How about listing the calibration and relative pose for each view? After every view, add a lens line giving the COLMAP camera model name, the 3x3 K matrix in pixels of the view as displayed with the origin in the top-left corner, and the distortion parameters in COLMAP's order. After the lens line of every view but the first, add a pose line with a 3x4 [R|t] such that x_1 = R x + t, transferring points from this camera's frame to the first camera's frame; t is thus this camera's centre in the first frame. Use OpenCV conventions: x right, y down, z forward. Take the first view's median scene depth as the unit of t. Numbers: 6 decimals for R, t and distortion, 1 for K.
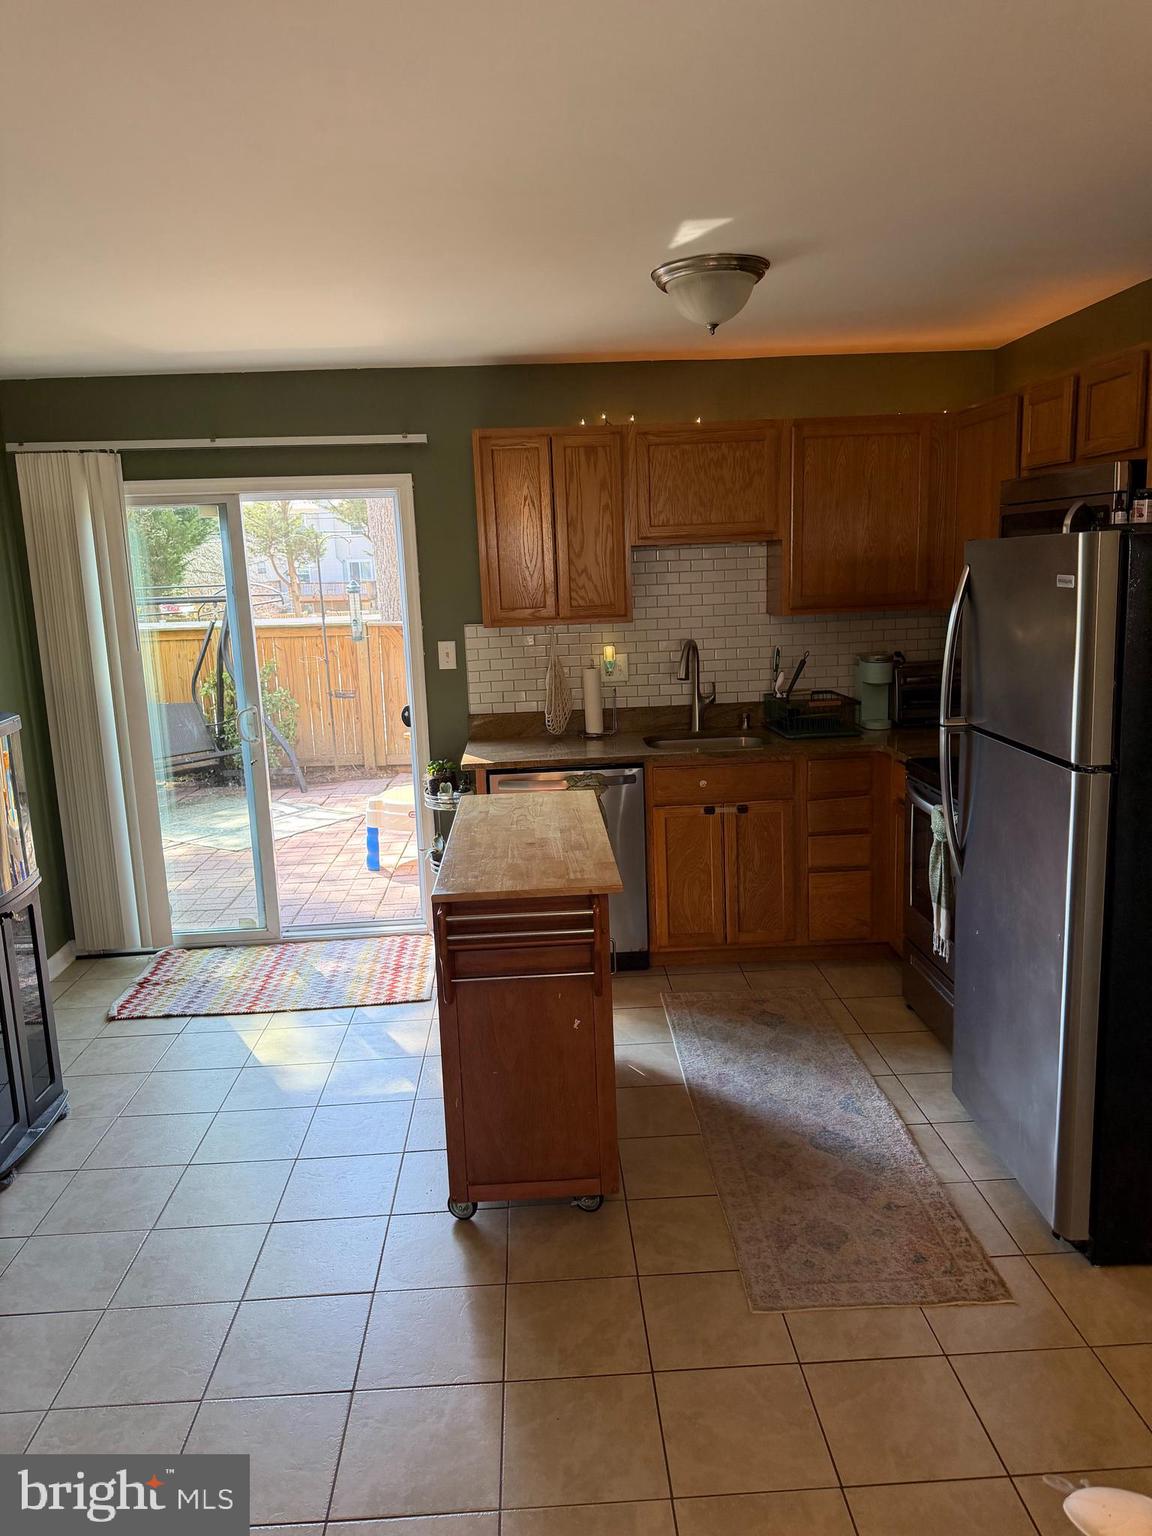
lens RADIAL K [[1086.1, 0, 535.7], [0, 1086.1, 764.1], [0, 0, 1]] dist [0.054978, -0.063475]
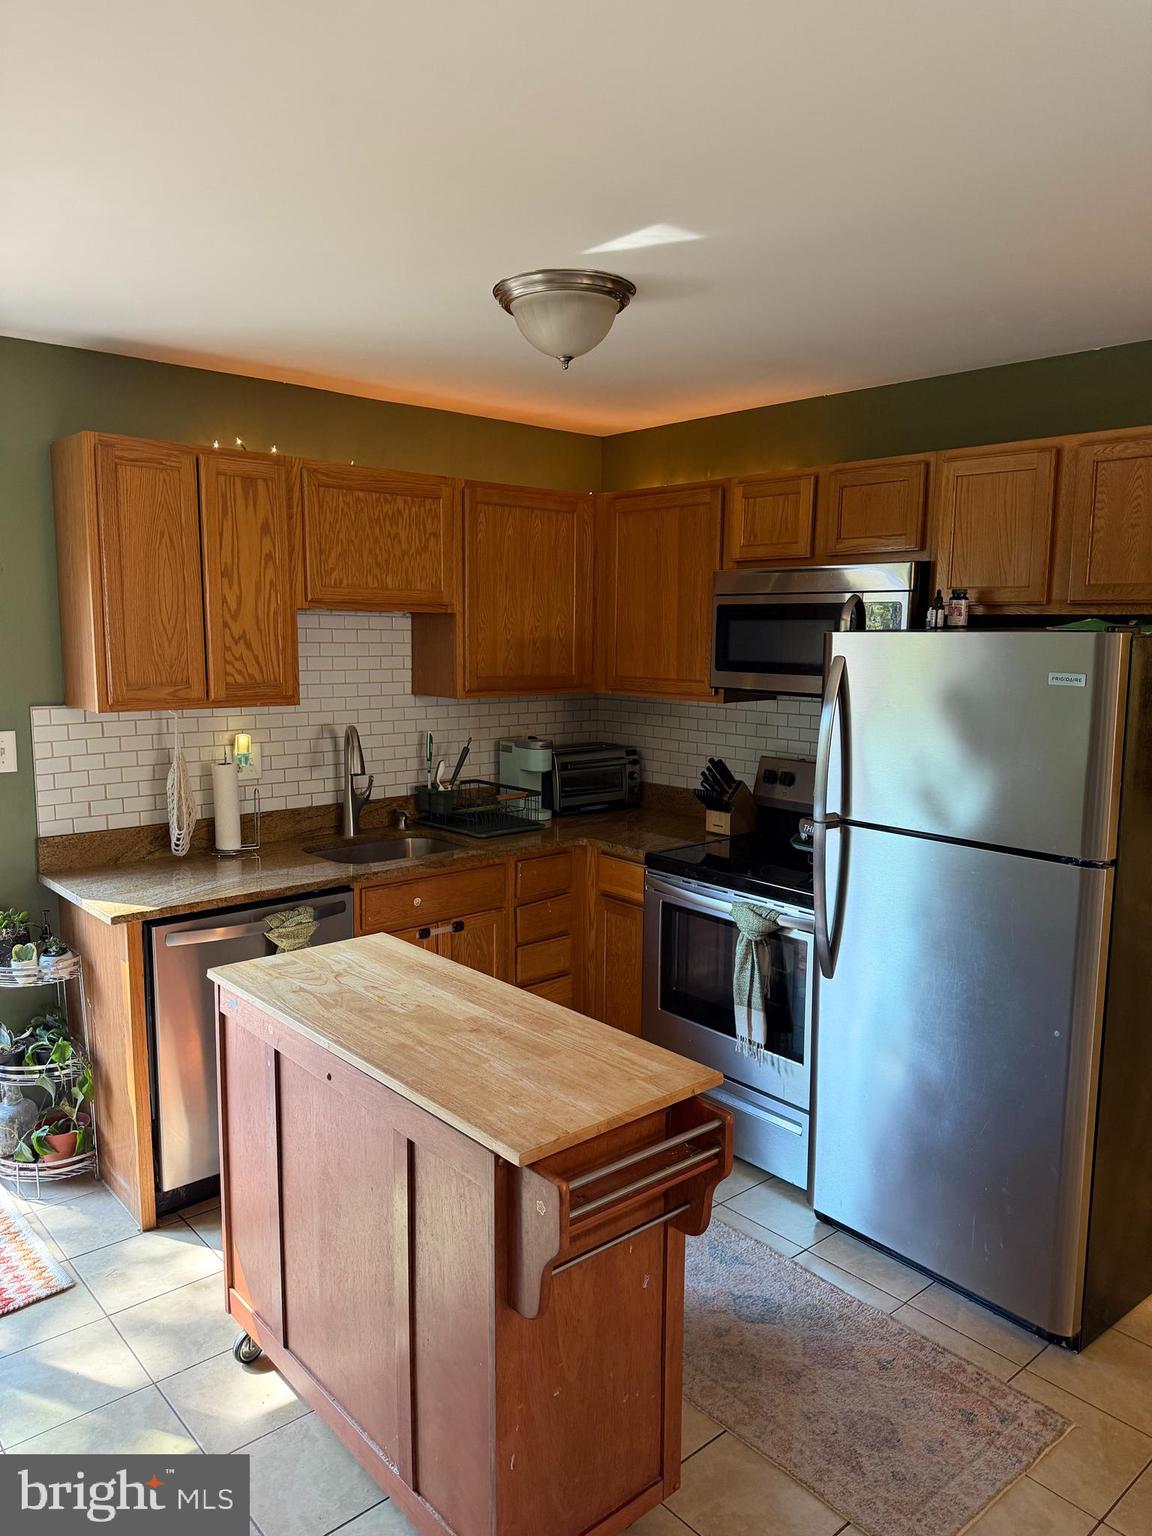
lens RADIAL K [[1086.1, 0, 580.8], [0, 1086.1, 765.5], [0, 0, 1]] dist [0.054978, -0.063475]
pose [[0.761280, -0.035406, 0.647456, -0.269918], [0.074531, 0.996668, -0.033131, -0.046354], [-0.644125, 0.073477, 0.761383, 0.276512]]
